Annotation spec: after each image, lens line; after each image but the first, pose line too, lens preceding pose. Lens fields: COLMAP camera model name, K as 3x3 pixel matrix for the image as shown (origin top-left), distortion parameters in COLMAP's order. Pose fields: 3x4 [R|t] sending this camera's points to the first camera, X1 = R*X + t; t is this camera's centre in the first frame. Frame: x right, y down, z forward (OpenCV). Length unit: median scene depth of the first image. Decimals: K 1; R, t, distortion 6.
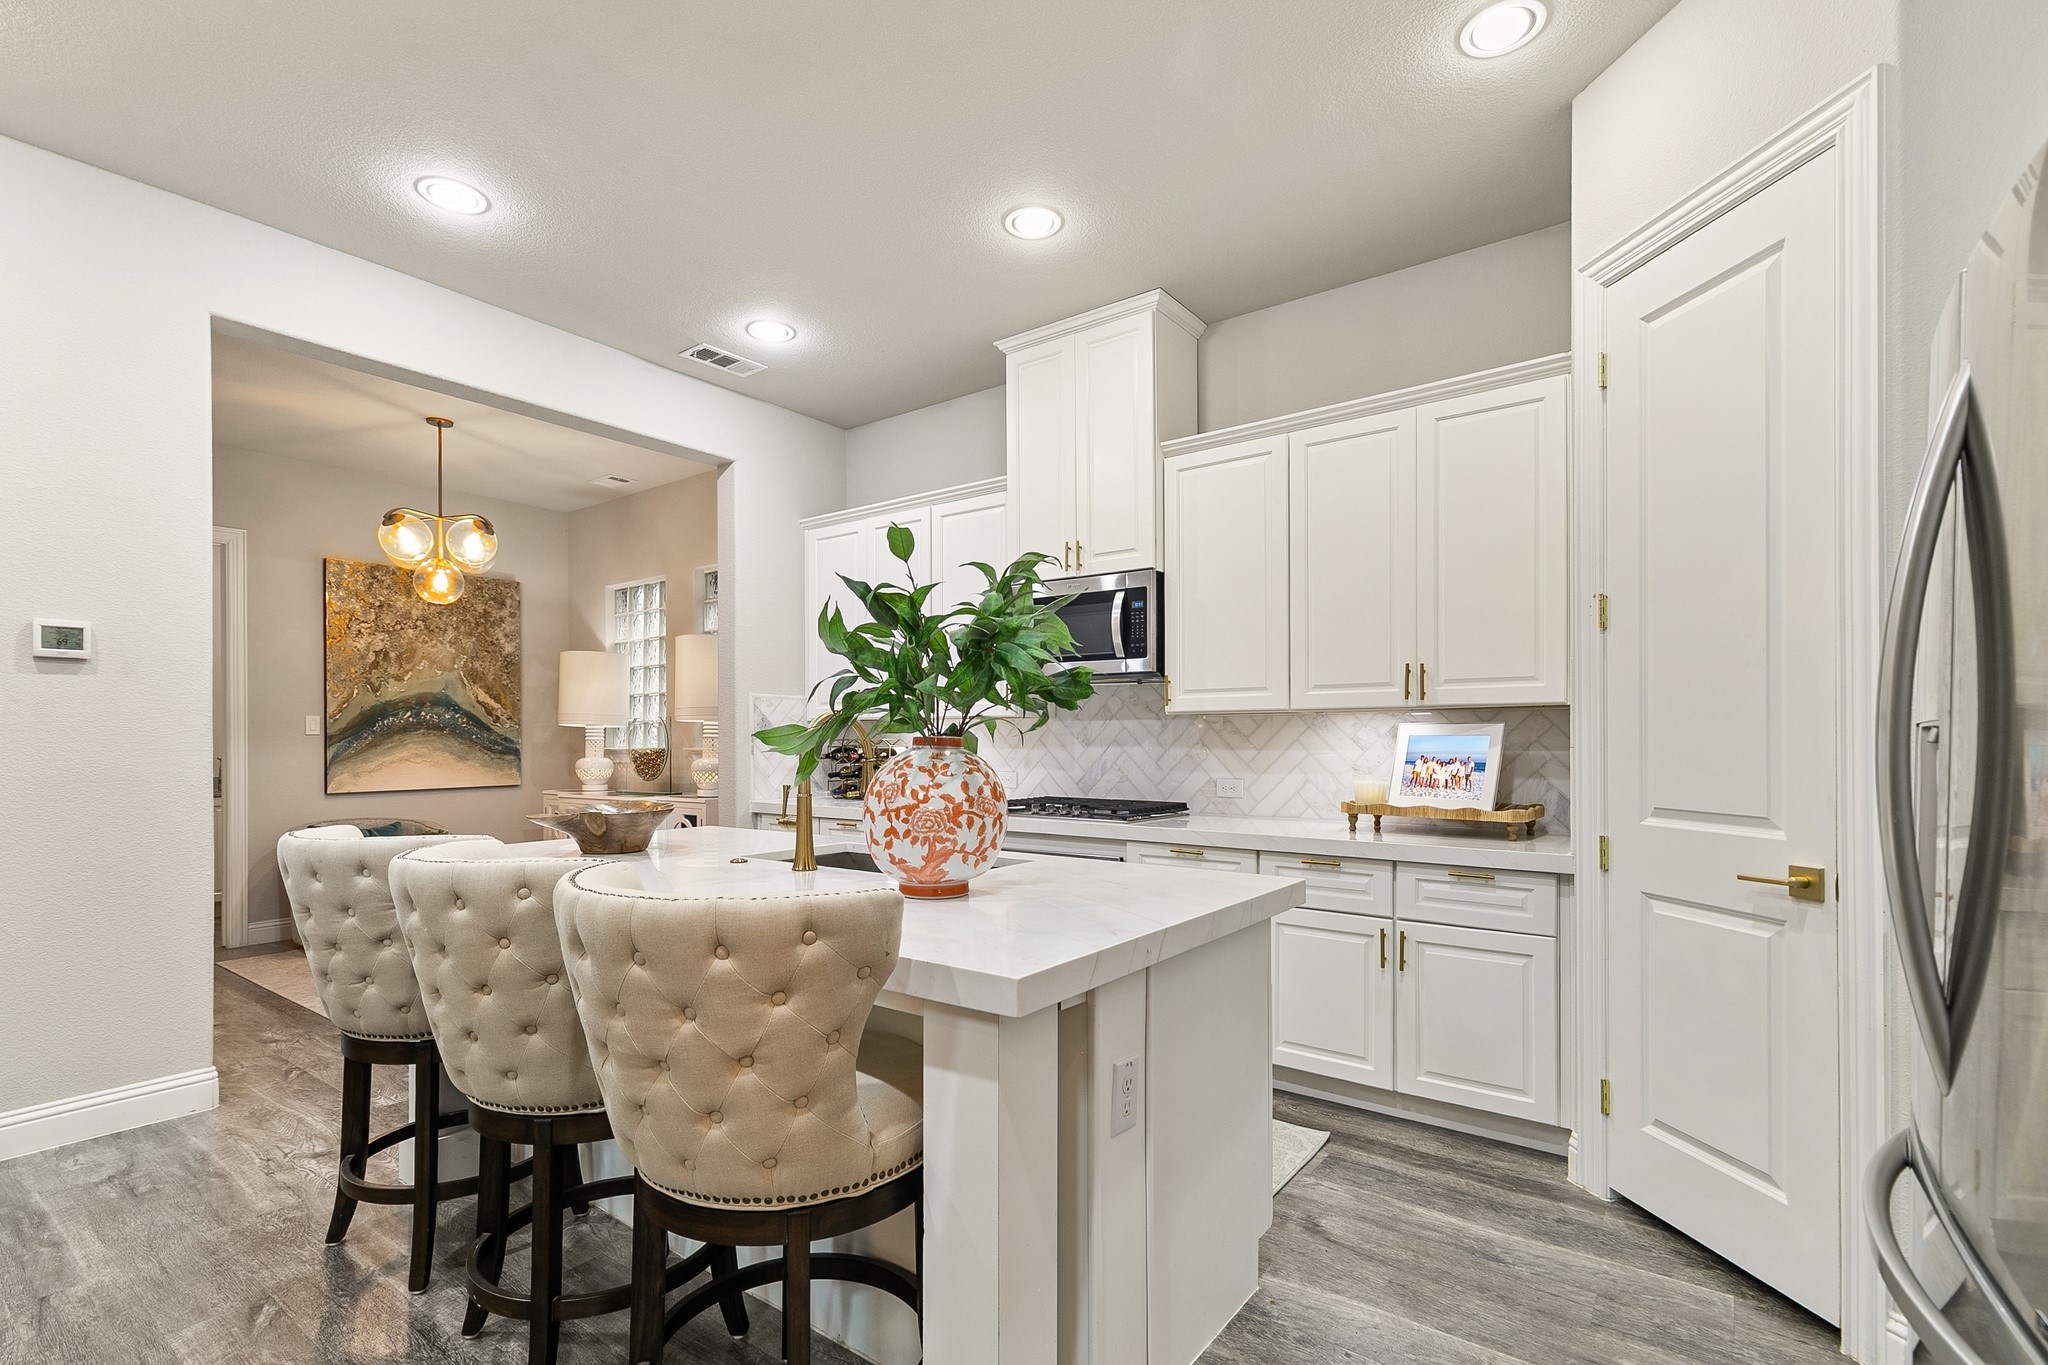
lens RADIAL K [[932.1, 0, 1012.7], [0, 932.1, 725.9], [0, 0, 1]] dist [0.013282, -0.002830]
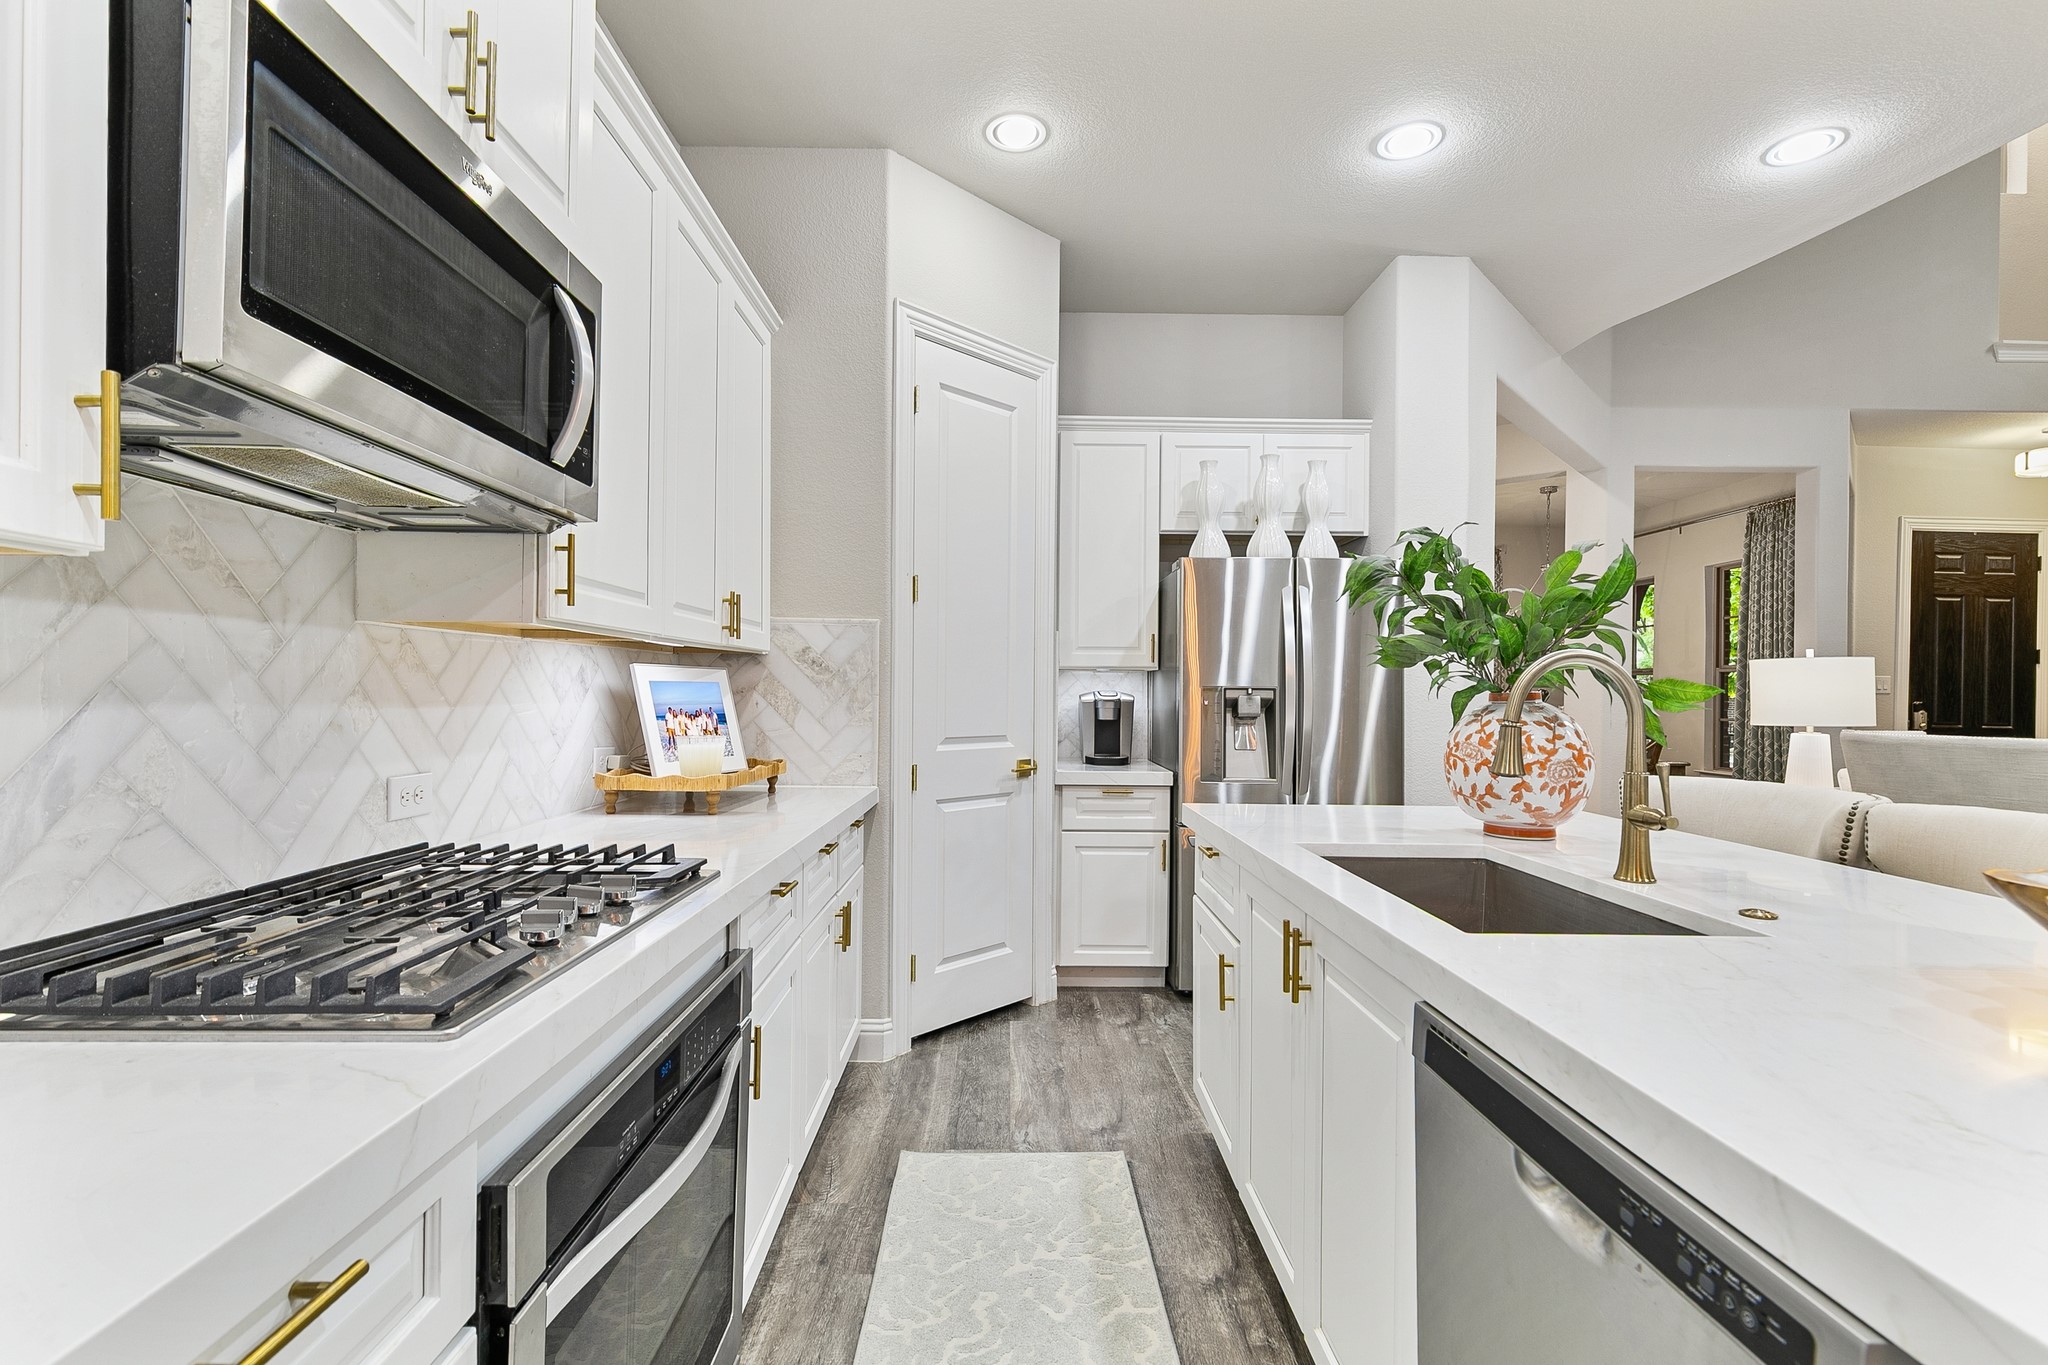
lens RADIAL K [[932.1, 0, 1030.8], [0, 932.1, 686.6], [0, 0, 1]] dist [0.013282, -0.002830]
pose [[-0.616056, 0.002176, 0.787699, -0.189379], [-0.017983, 0.999697, -0.016826, 0.011887], [-0.787497, -0.024531, -0.615830, 0.674964]]
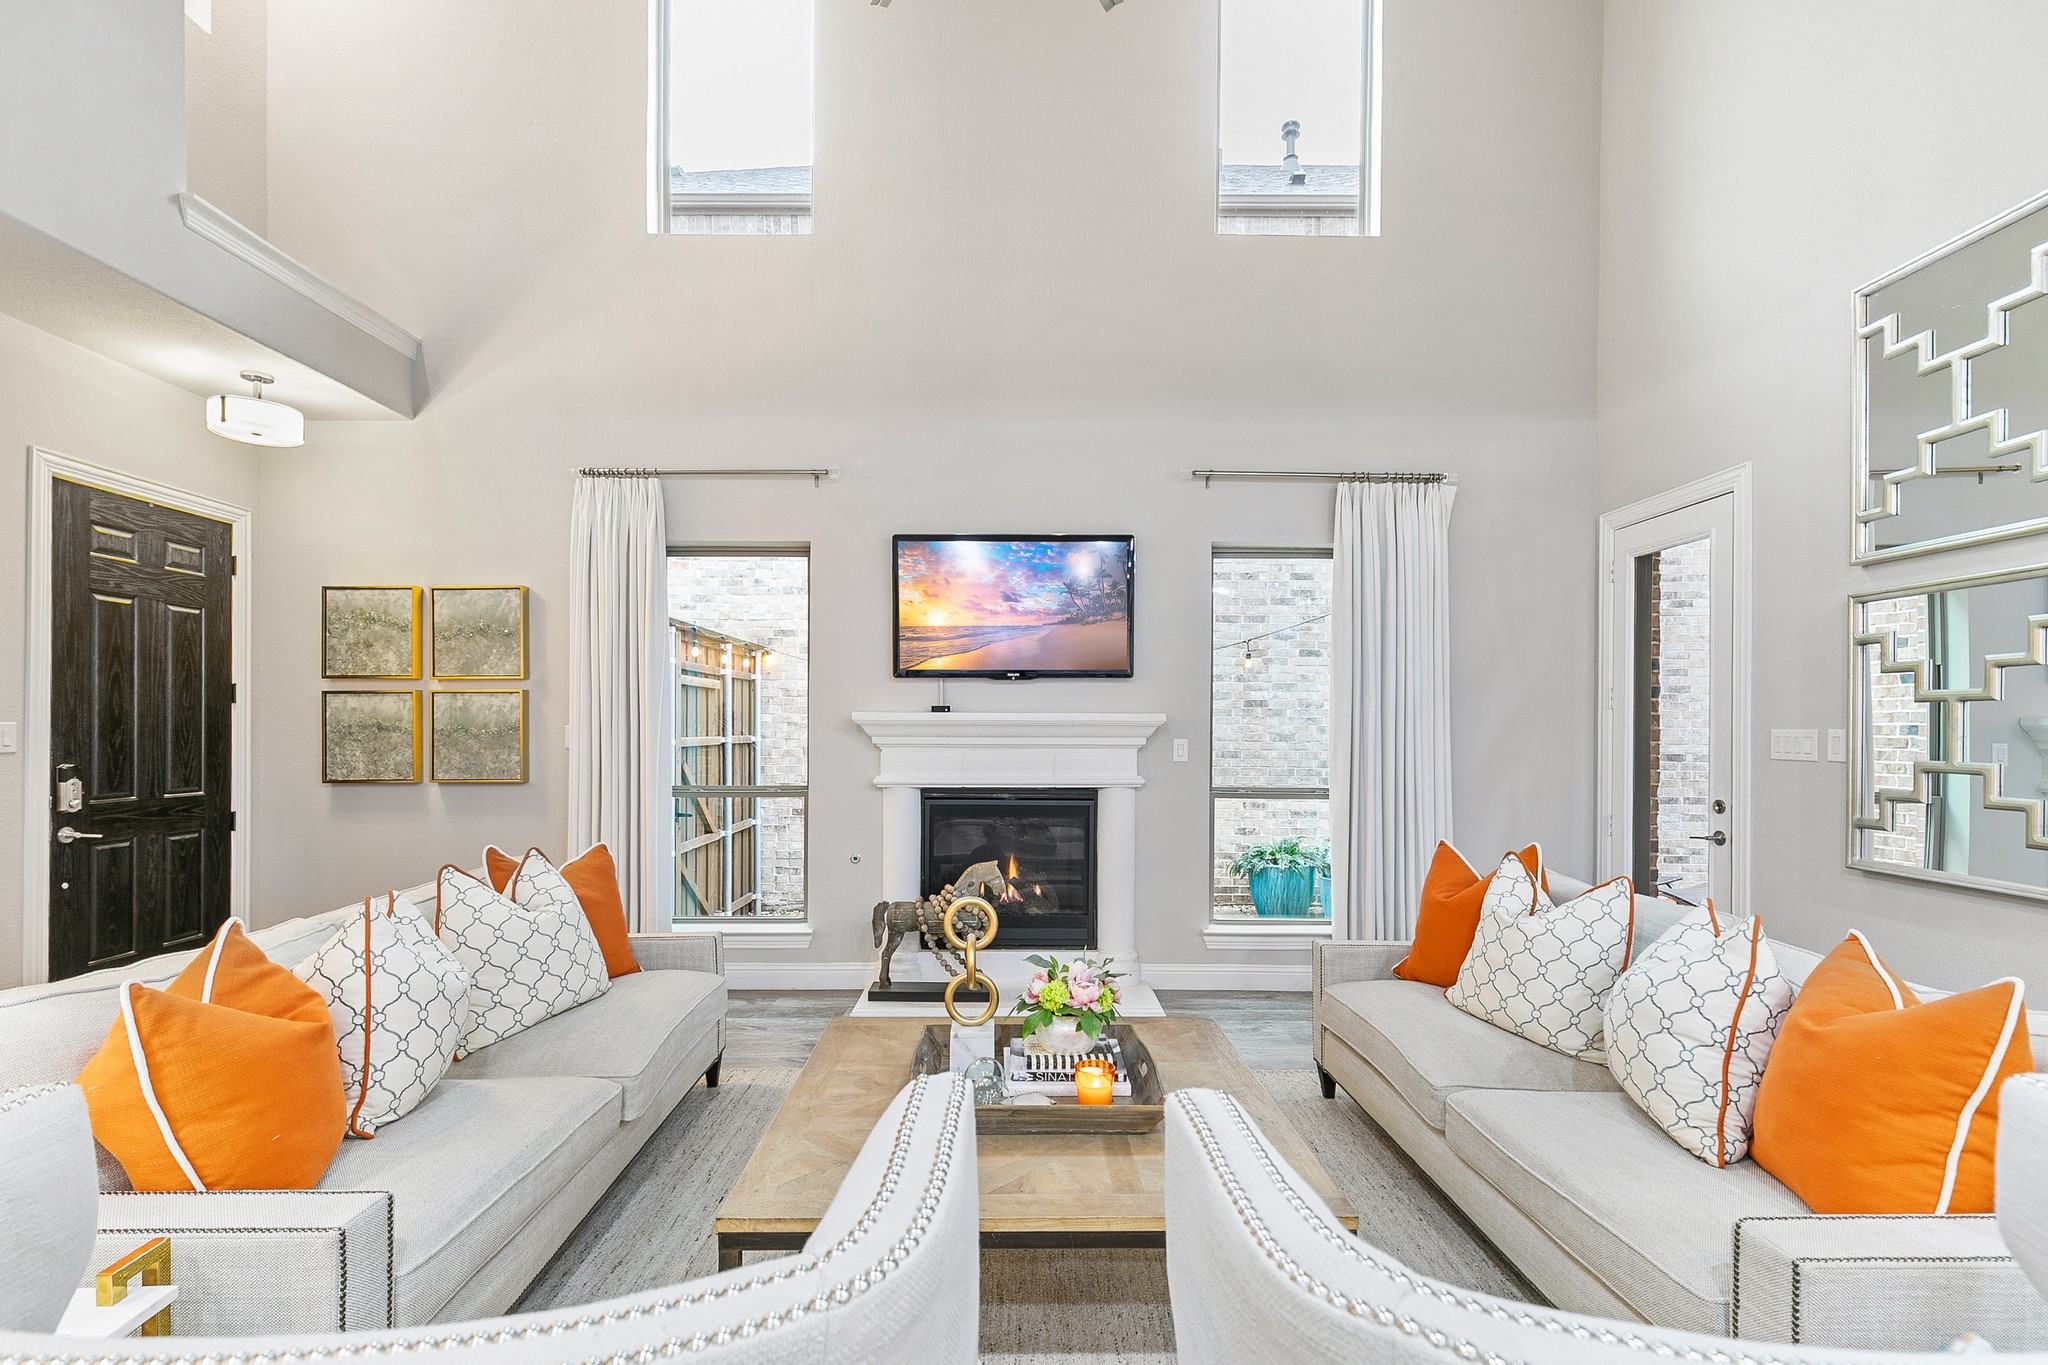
lens RADIAL K [[932.1, 0, 1014.8], [0, 932.1, 732.0], [0, 0, 1]] dist [0.013282, -0.002830]
pose [[-0.801859, 0.009300, -0.597441, -0.103093], [0.007309, 0.999957, 0.005755, -0.028382], [0.597469, 0.000248, -0.801892, 0.123421]]
